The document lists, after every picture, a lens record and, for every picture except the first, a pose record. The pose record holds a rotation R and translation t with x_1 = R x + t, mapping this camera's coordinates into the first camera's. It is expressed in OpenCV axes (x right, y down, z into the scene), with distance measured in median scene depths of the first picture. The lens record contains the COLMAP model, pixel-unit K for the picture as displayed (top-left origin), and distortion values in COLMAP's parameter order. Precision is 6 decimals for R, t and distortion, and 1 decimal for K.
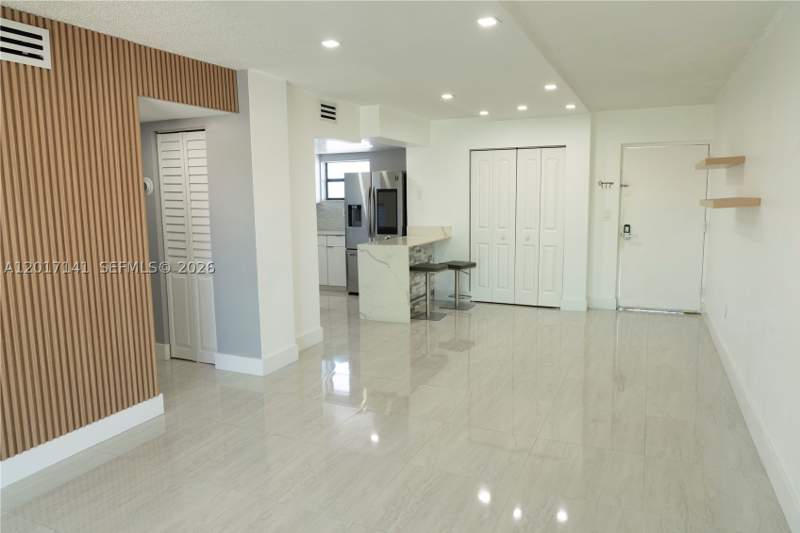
lens RADIAL K [[546.7, 0, 399.6], [0, 546.7, 265.7], [0, 0, 1]] dist [-0.021313, 0.010278]
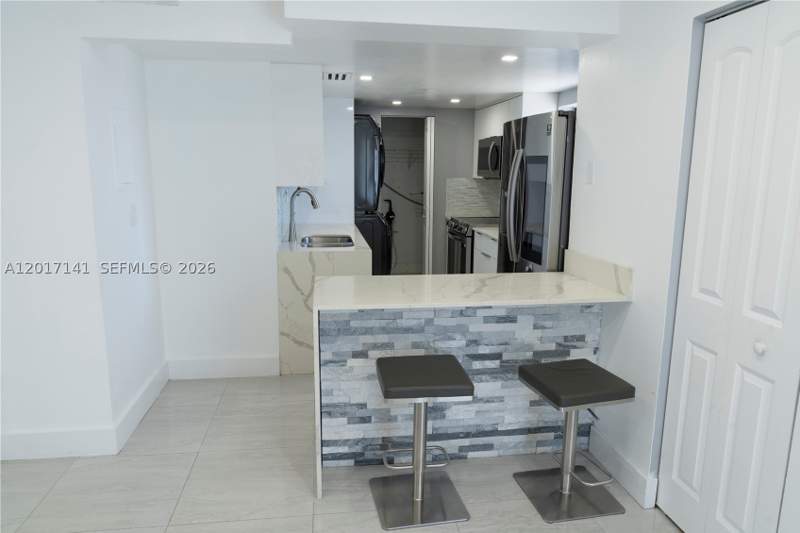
lens RADIAL K [[546.7, 0, 400.4], [0, 546.7, 265.0], [0, 0, 1]] dist [-0.021313, 0.010278]
pose [[0.548520, 0.169405, -0.818796, 0.289154], [-0.127910, 0.984735, 0.118049, -0.096343], [0.826296, 0.039980, 0.561816, 0.693559]]
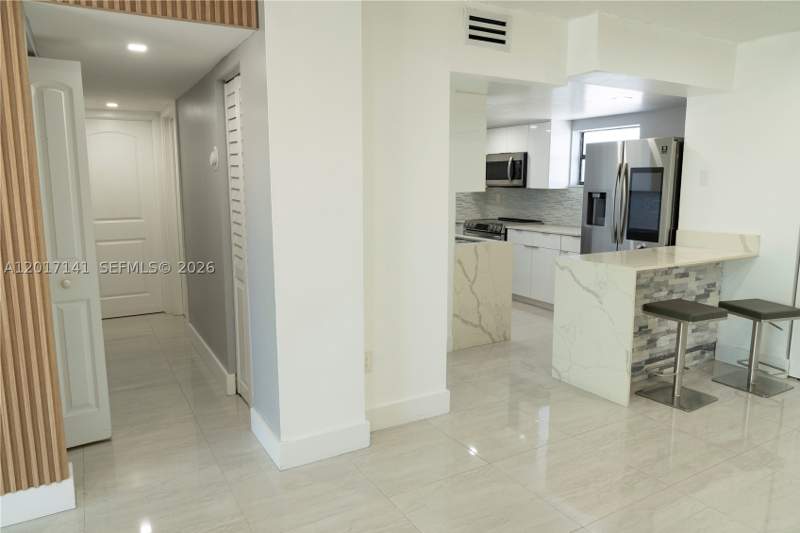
lens RADIAL K [[546.7, 0, 403.2], [0, 546.7, 265.1], [0, 0, 1]] dist [-0.021313, 0.010278]
pose [[0.821621, 0.100117, -0.561174, 0.108647], [-0.085922, 0.994959, 0.051707, -0.040452], [0.563522, 0.005734, 0.826081, 0.348833]]
